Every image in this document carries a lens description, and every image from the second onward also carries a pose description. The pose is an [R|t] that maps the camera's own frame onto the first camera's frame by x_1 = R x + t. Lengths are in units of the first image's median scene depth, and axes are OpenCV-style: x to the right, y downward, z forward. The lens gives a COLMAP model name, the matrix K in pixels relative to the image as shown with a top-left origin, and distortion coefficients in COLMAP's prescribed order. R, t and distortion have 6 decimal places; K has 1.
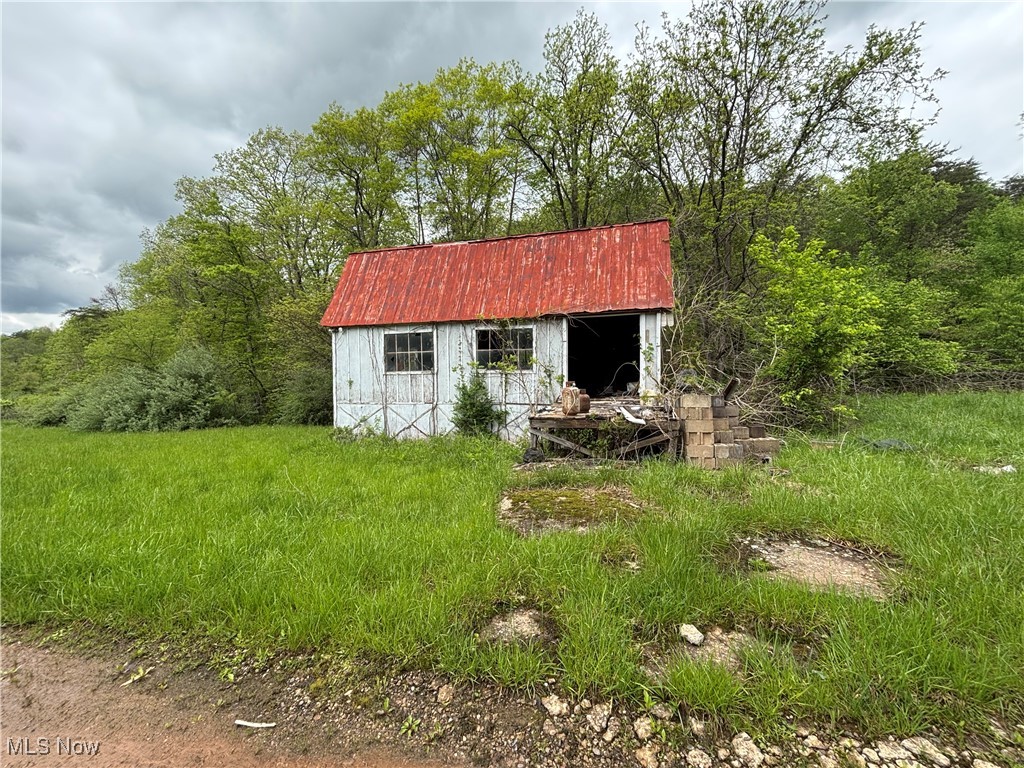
lens RADIAL K [[410.5, 0, 512.0], [0, 410.5, 384.0], [0, 0, 1]] dist [0.030548, -0.000313]
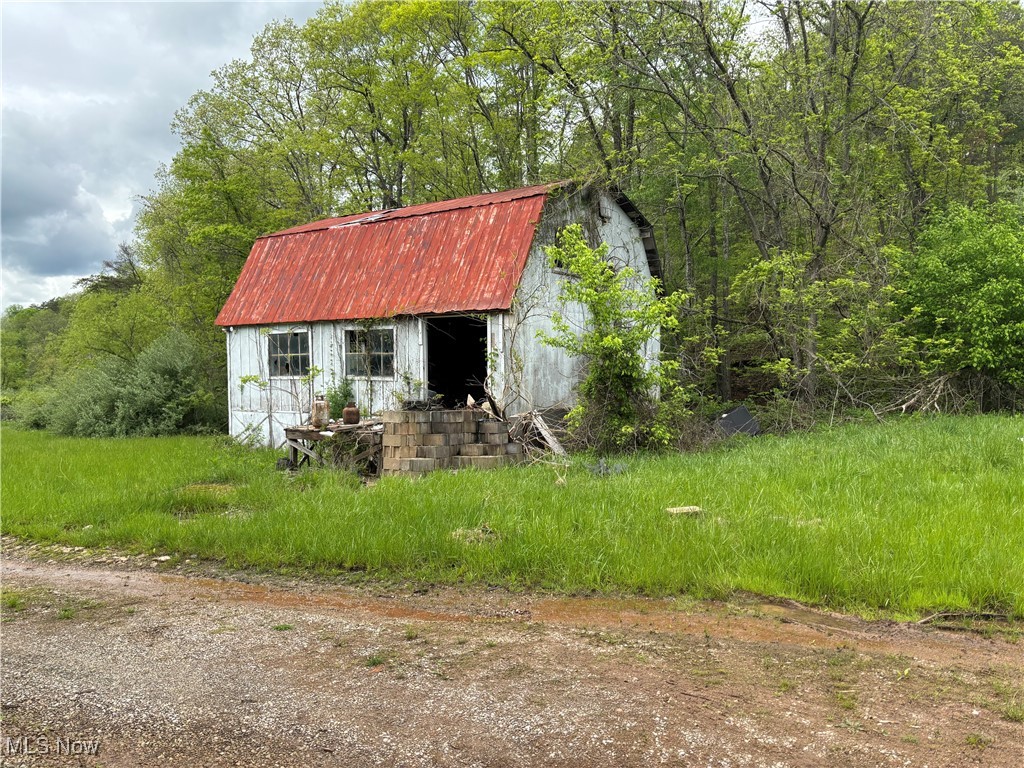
lens RADIAL K [[778.8, 0, 512.0], [0, 778.8, 384.0], [0, 0, 1]] dist [0.043586, 0.003270]
pose [[0.944798, 0.011684, -0.327446, 0.773099], [-0.008572, 0.999903, 0.010944, -0.036714], [0.327543, -0.007533, 0.944806, -0.449281]]
